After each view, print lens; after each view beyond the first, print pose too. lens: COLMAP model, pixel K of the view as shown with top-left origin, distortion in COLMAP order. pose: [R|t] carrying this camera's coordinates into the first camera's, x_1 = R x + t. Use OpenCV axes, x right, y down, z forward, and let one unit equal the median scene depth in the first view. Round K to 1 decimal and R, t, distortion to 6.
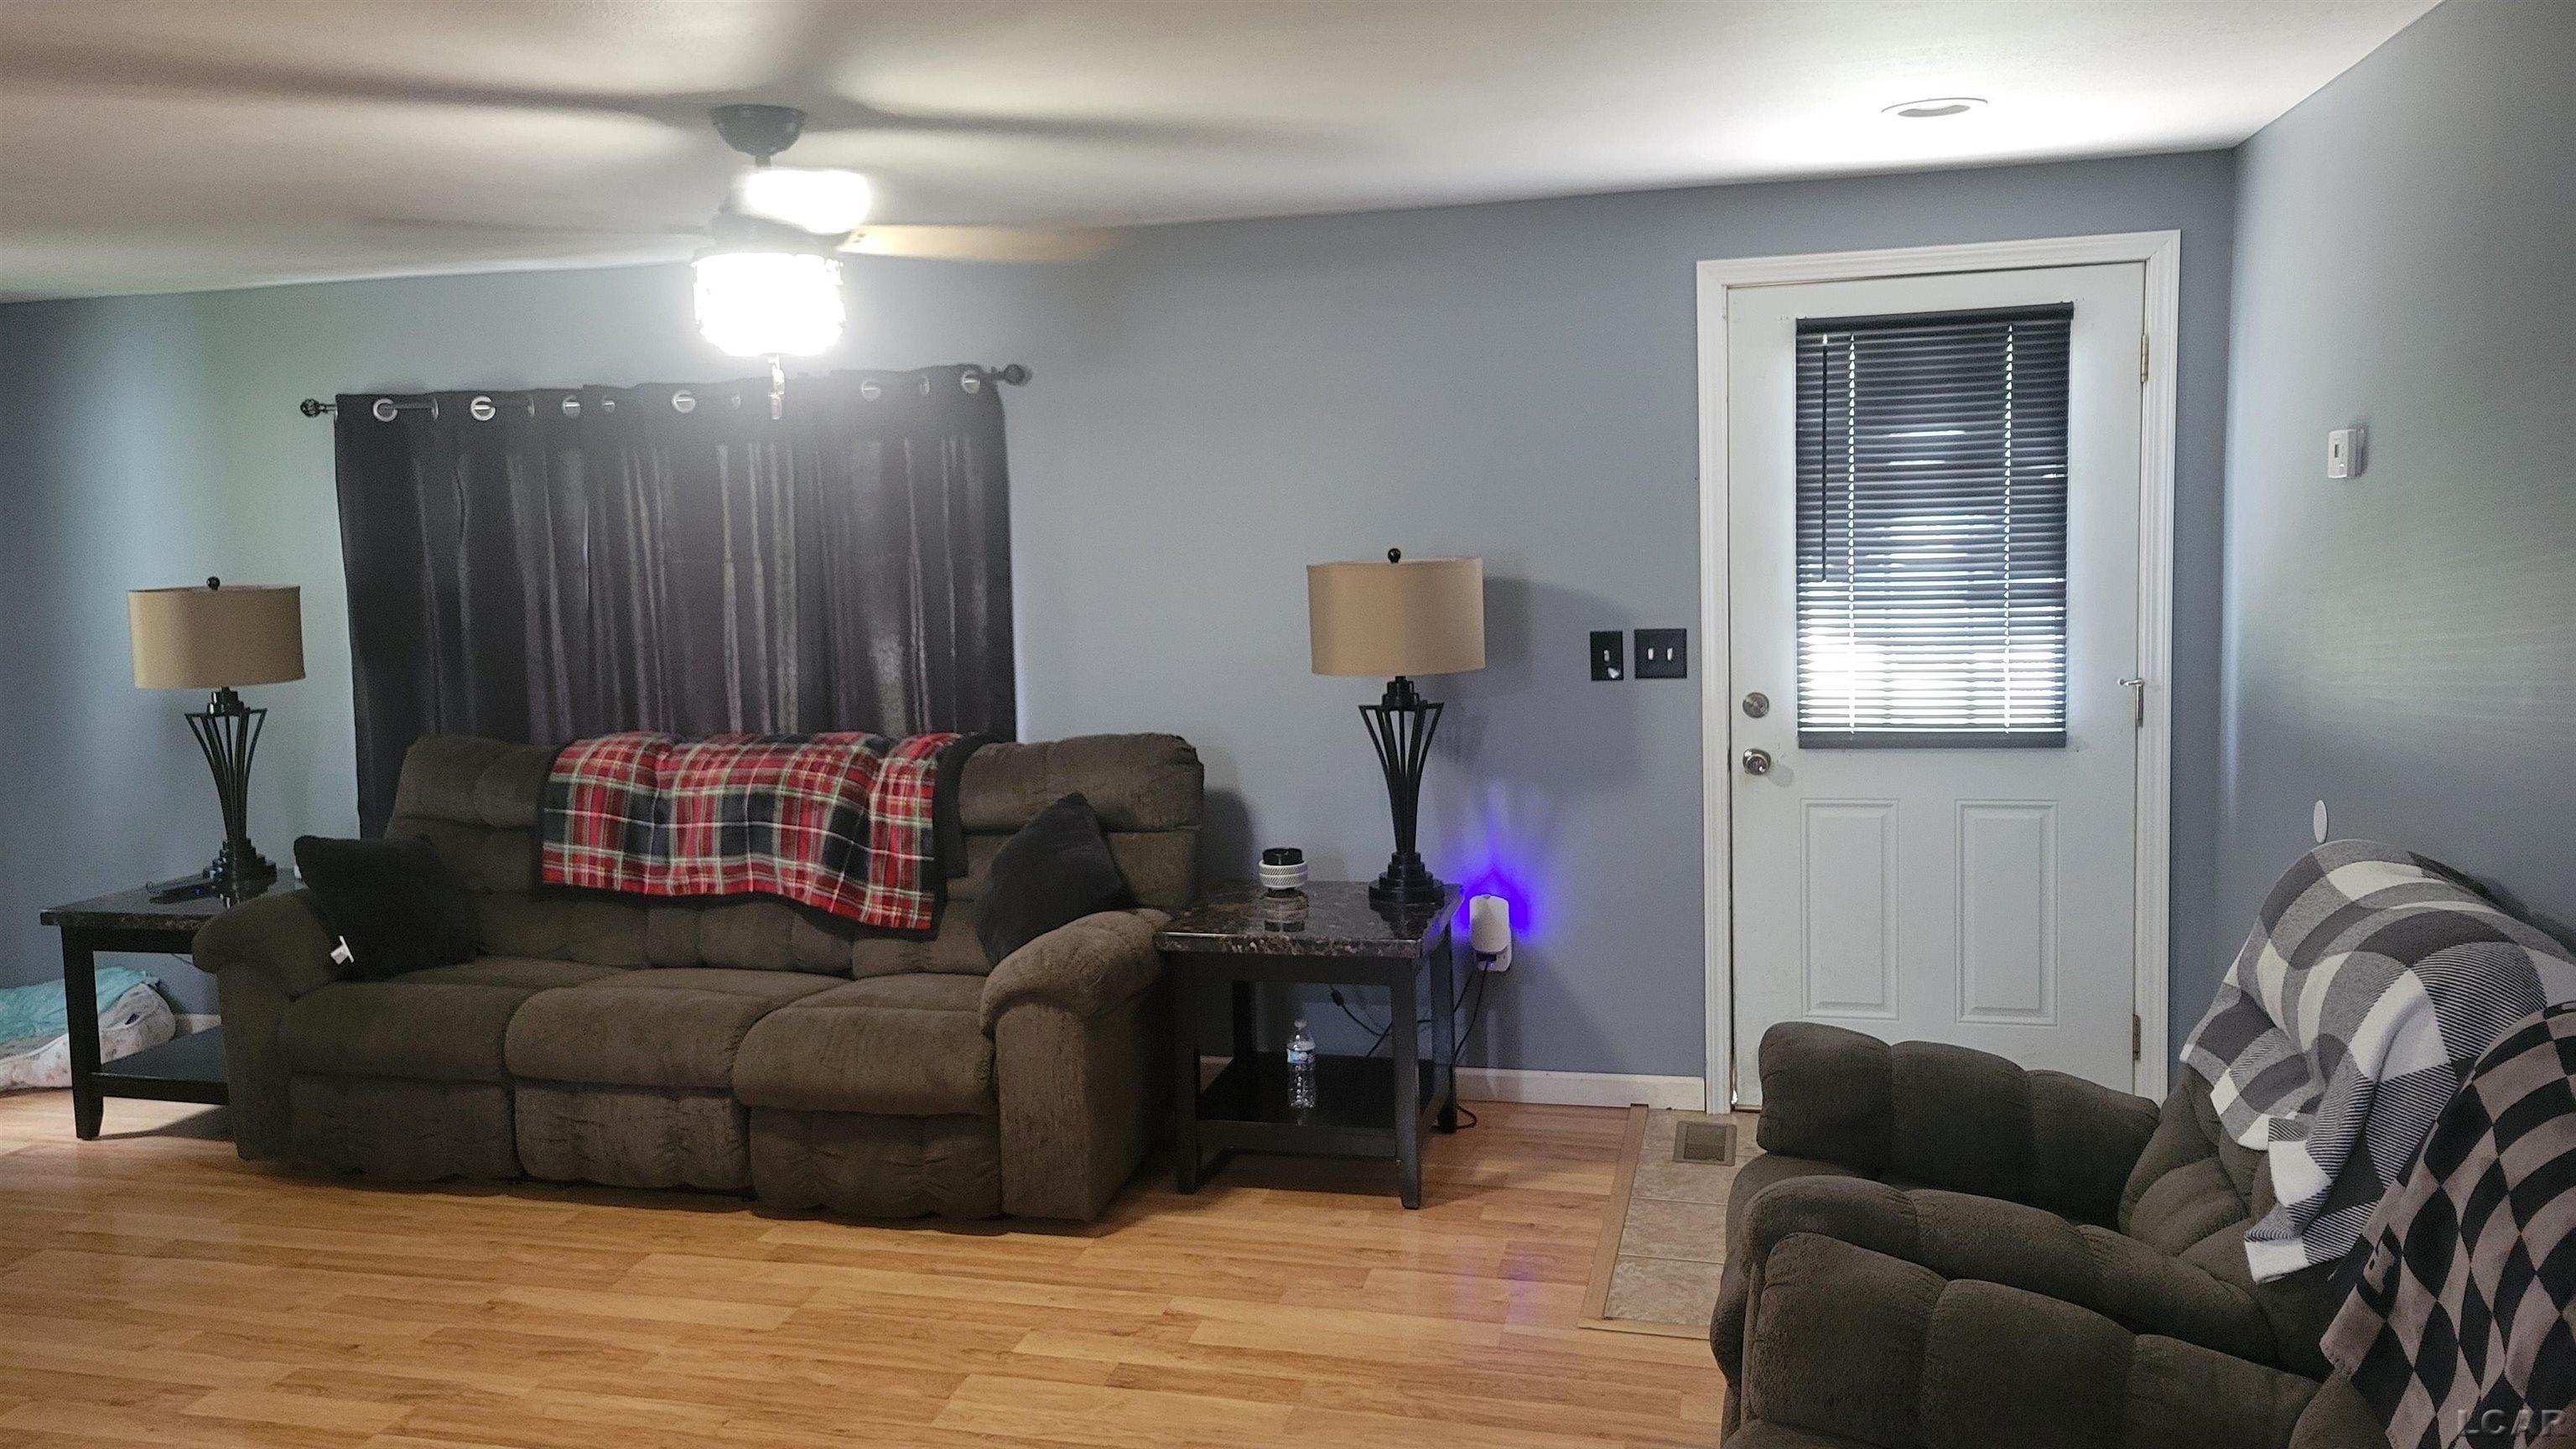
lens RADIAL K [[1947.1, 0, 1282.7], [0, 1947.1, 722.5], [0, 0, 1]] dist [0.065884, -0.041077]
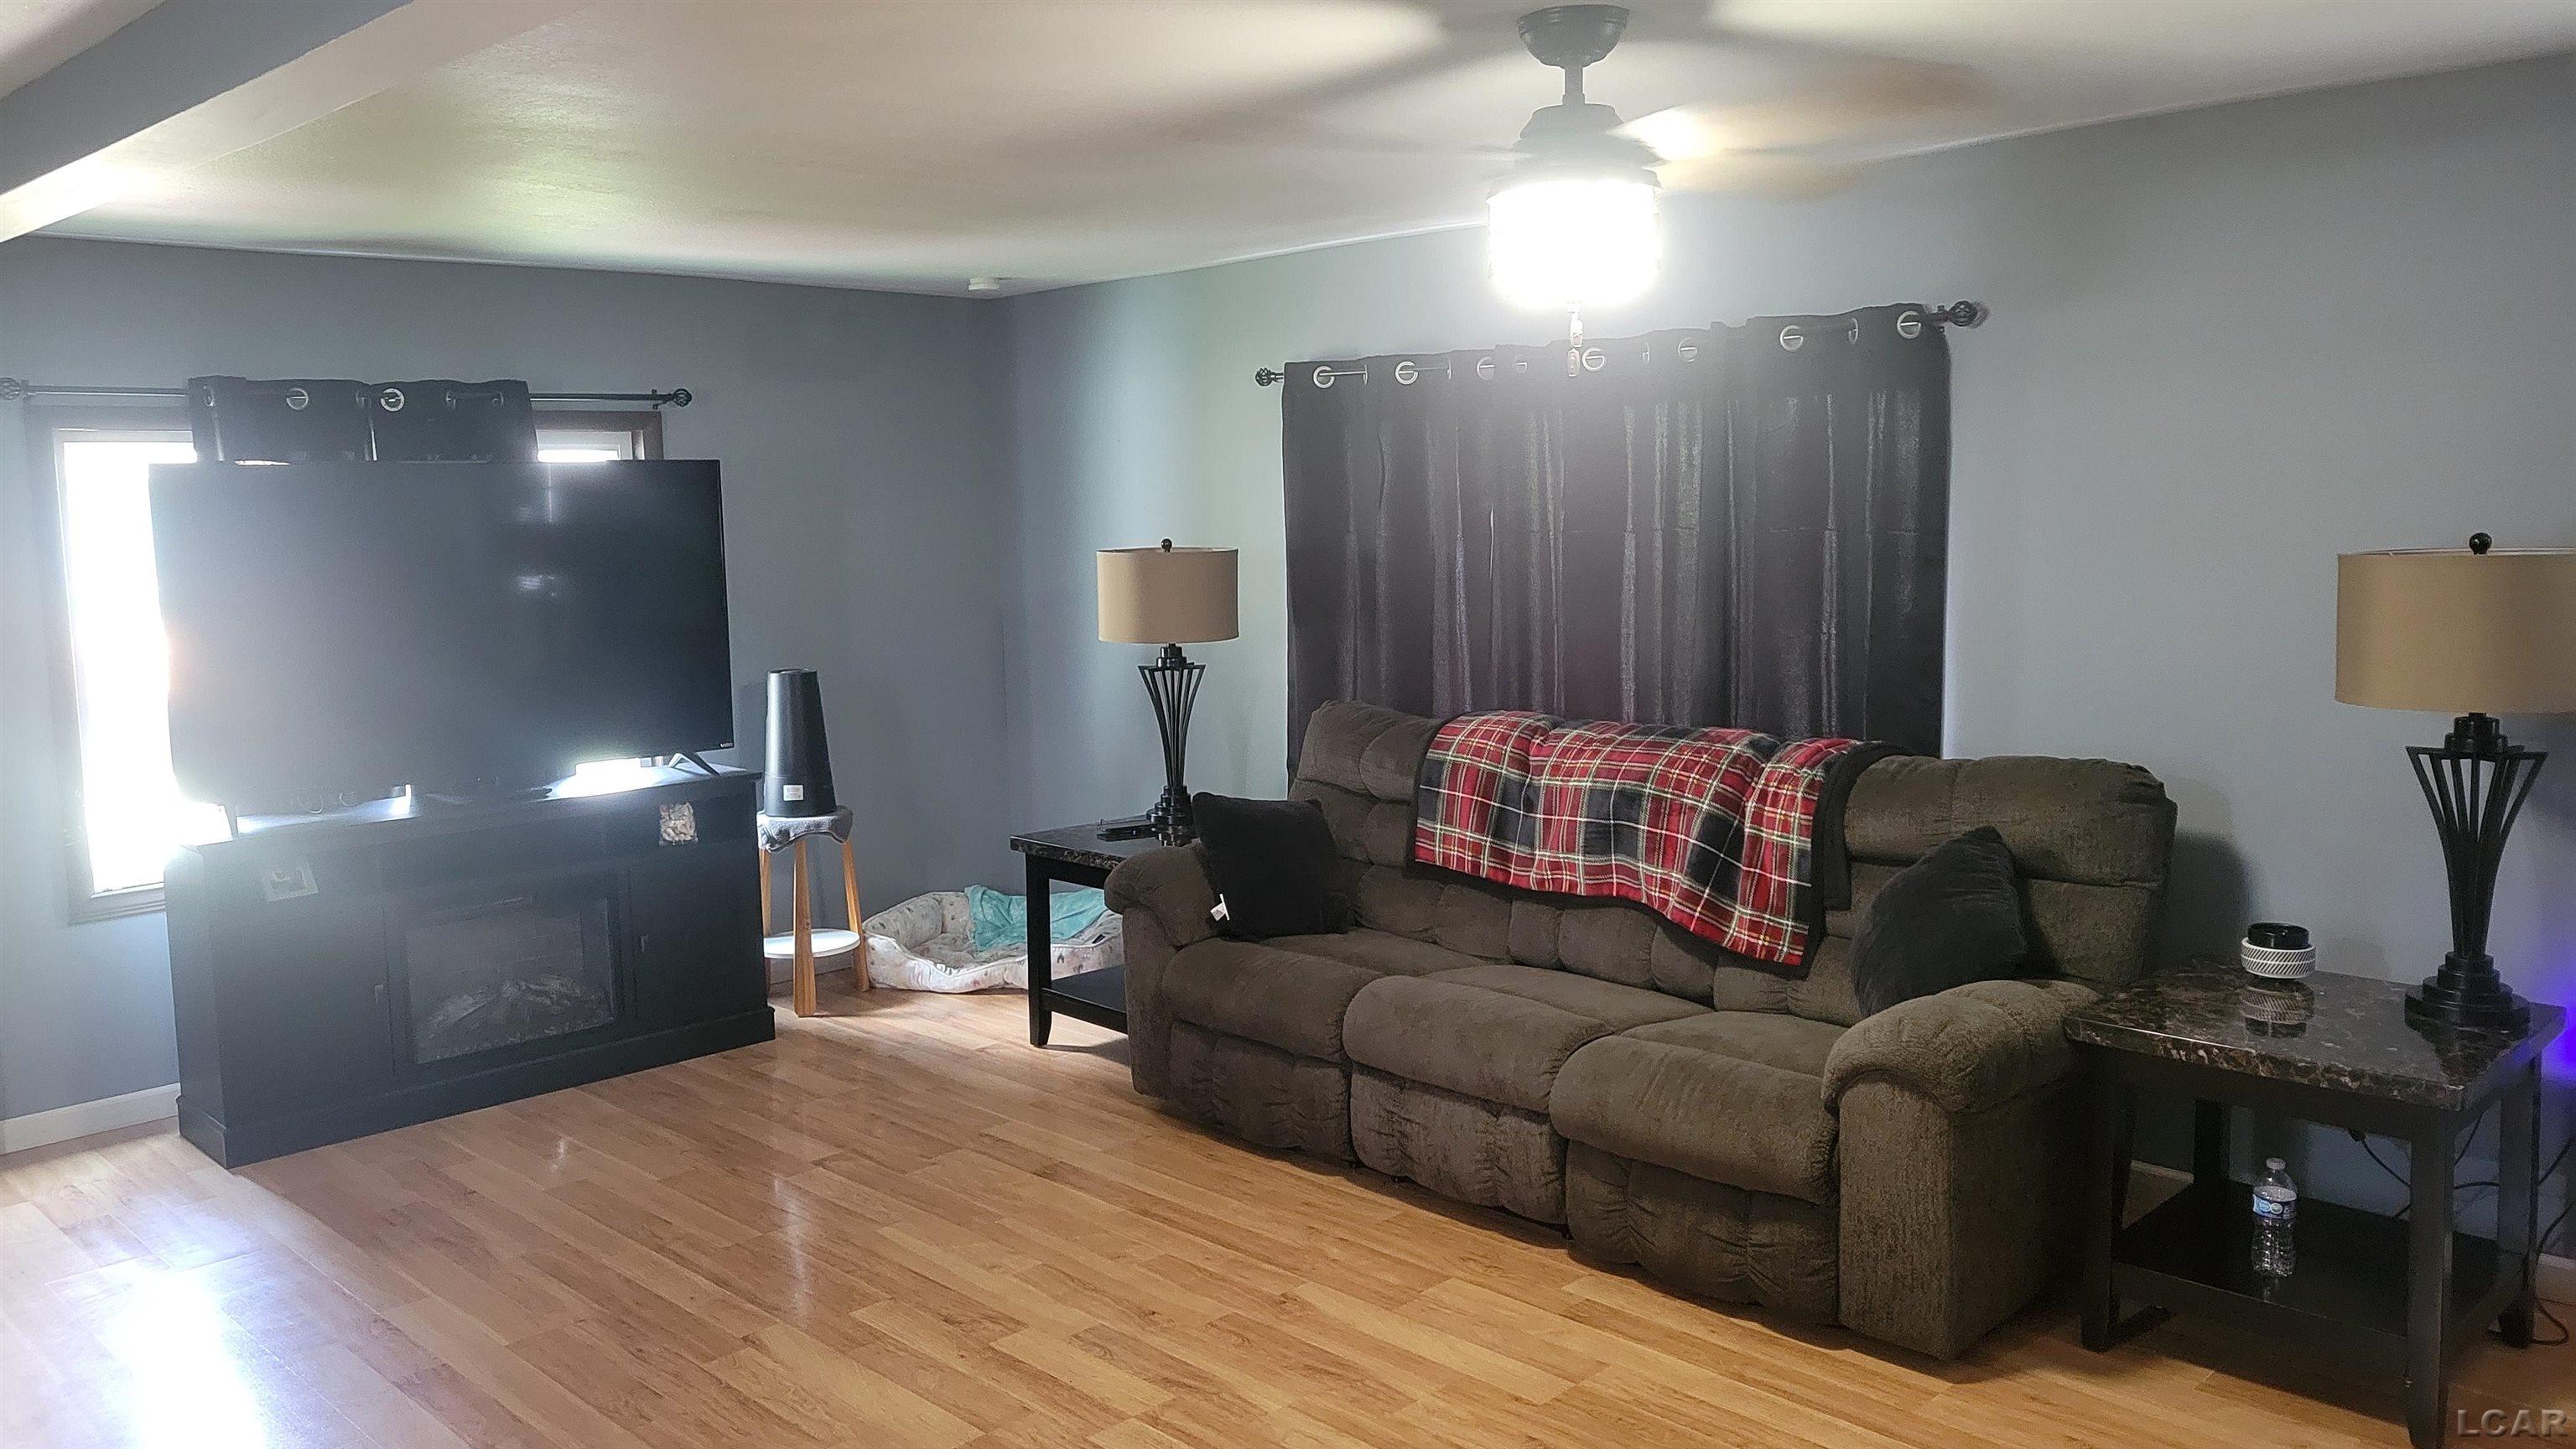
lens RADIAL K [[1947.1, 0, 1273.7], [0, 1947.1, 717.7], [0, 0, 1]] dist [0.065884, -0.041077]
pose [[0.853272, 0.071539, -0.516536, 0.059278], [-0.061723, 0.997437, 0.036181, -0.020300], [0.517801, 0.001010, 0.855500, 0.141850]]
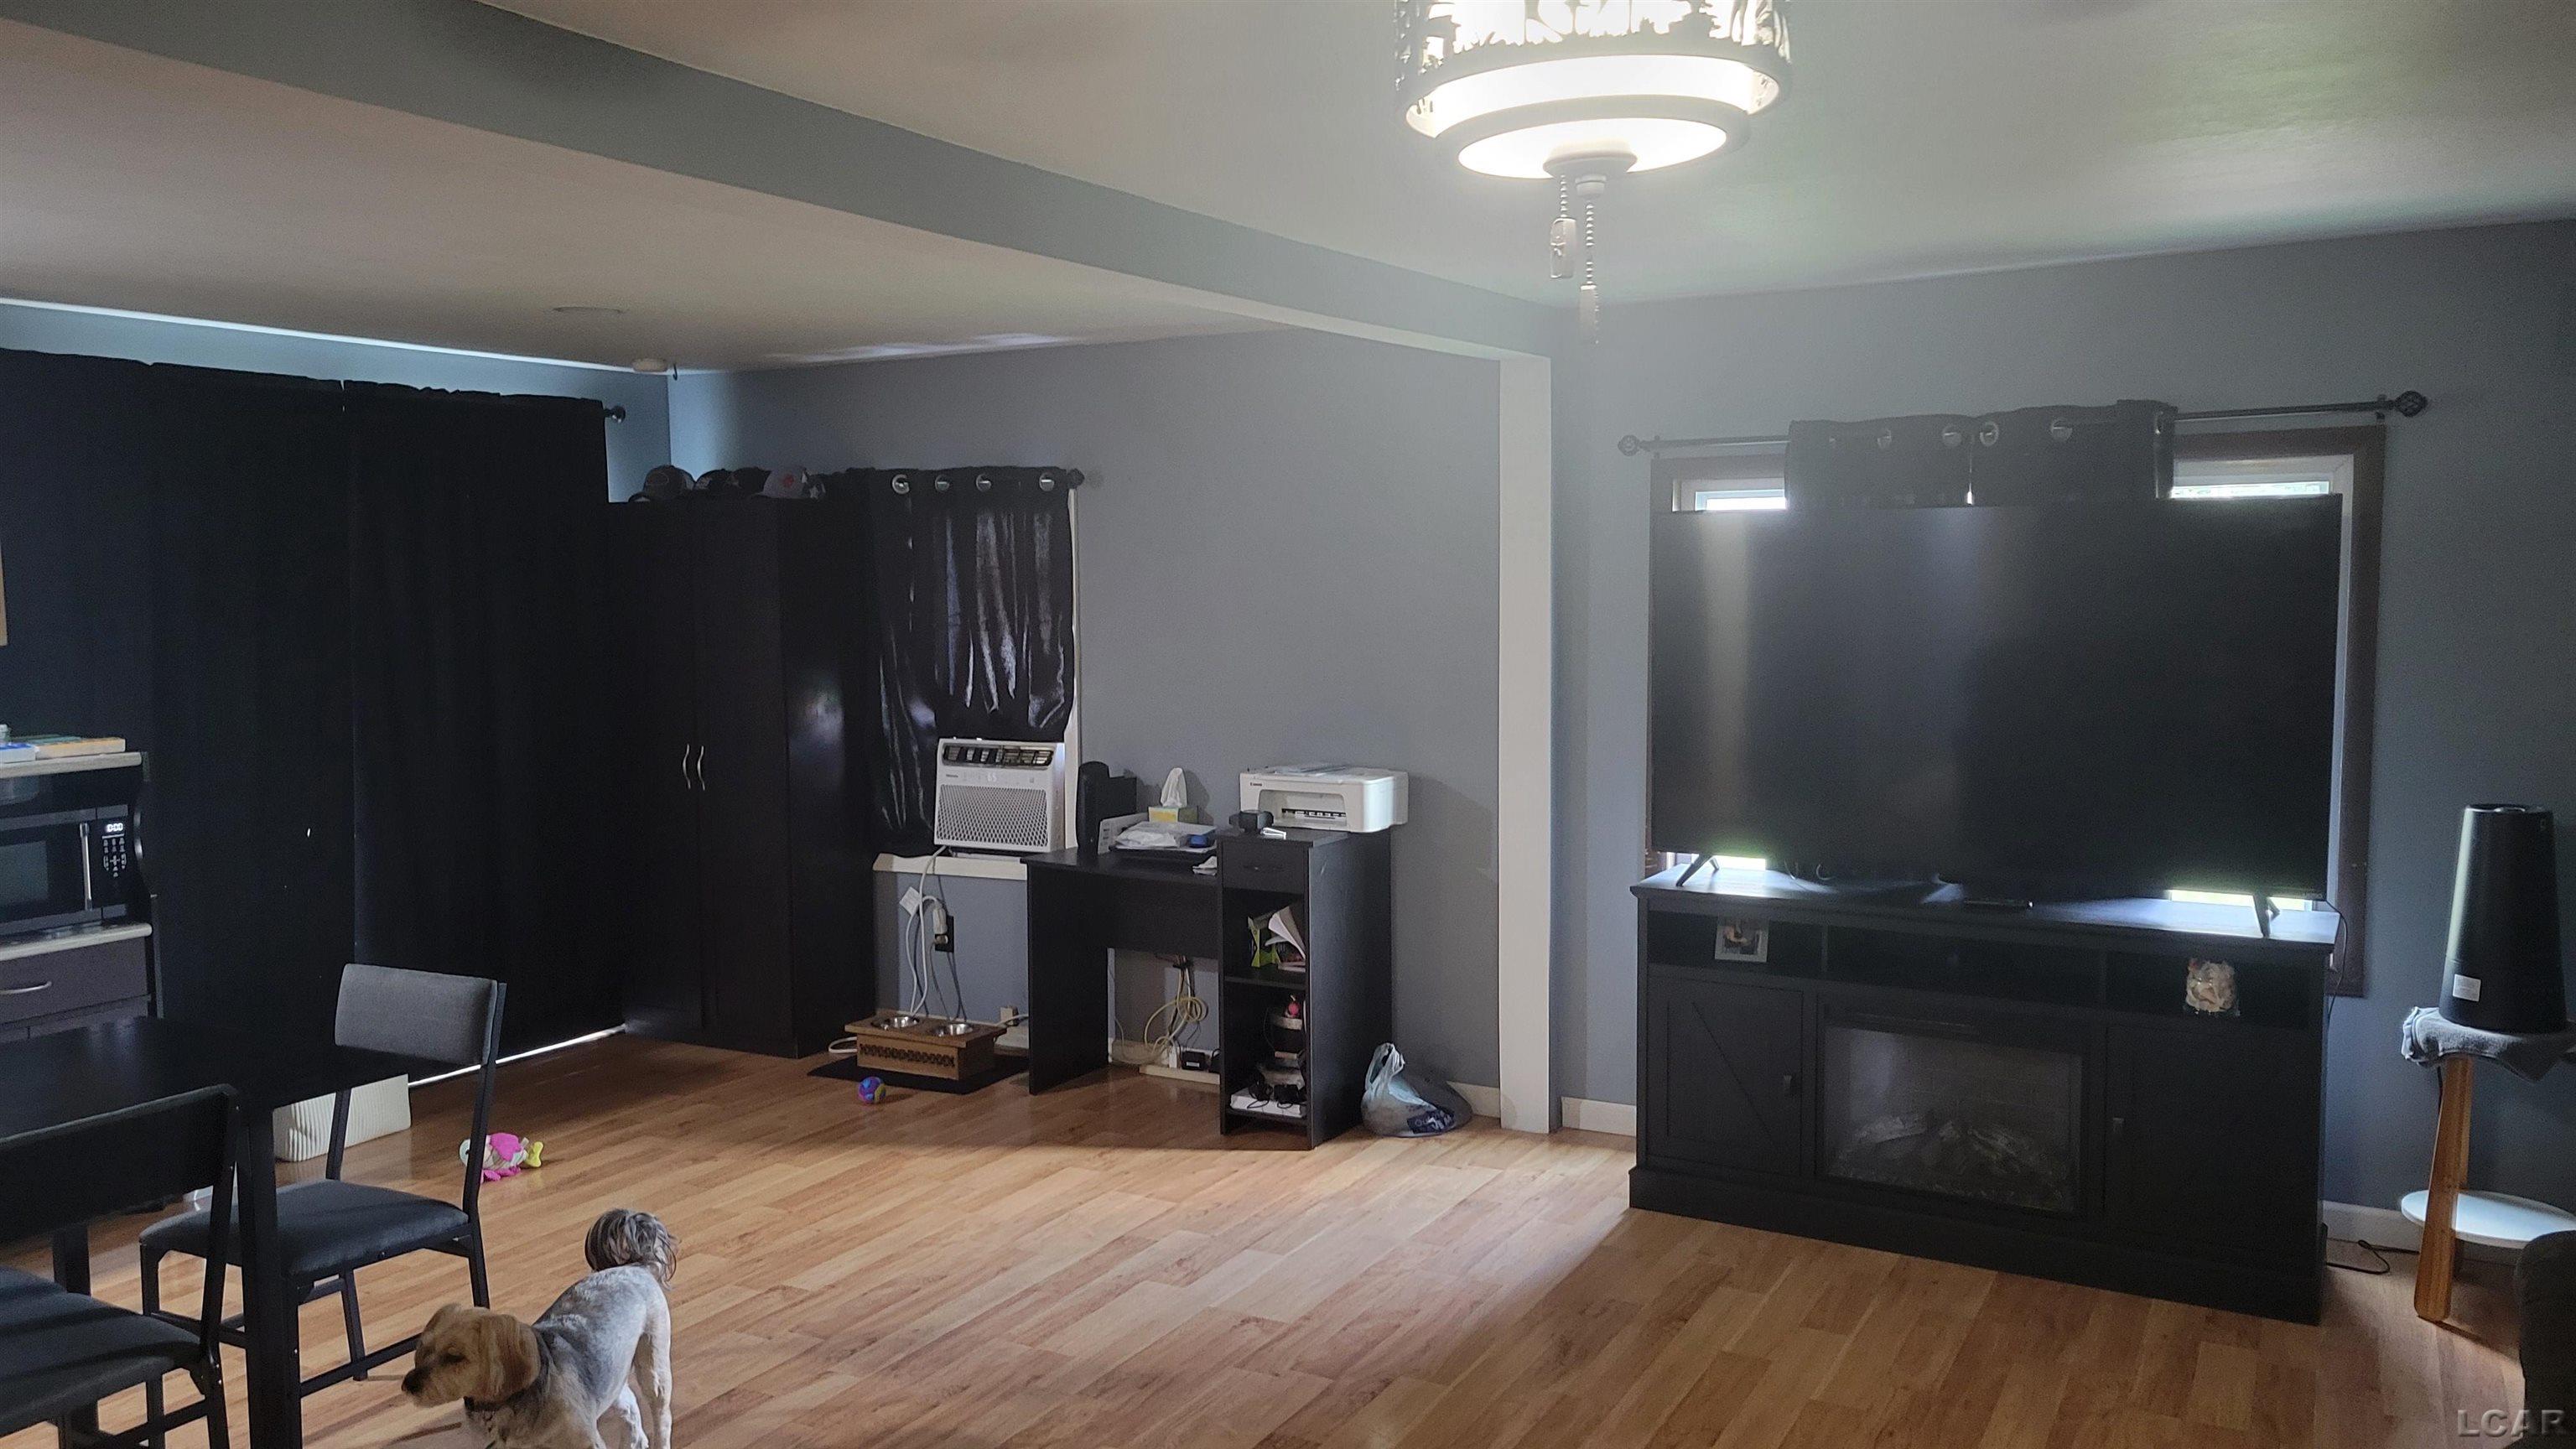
lens RADIAL K [[1947.1, 0, 1286.9], [0, 1947.1, 738.8], [0, 0, 1]] dist [0.065884, -0.041077]
pose [[-0.261865, 0.121456, -0.957432, 0.084405], [-0.092441, 0.984332, 0.150152, -0.093299], [0.960667, 0.127825, -0.246534, 0.762156]]
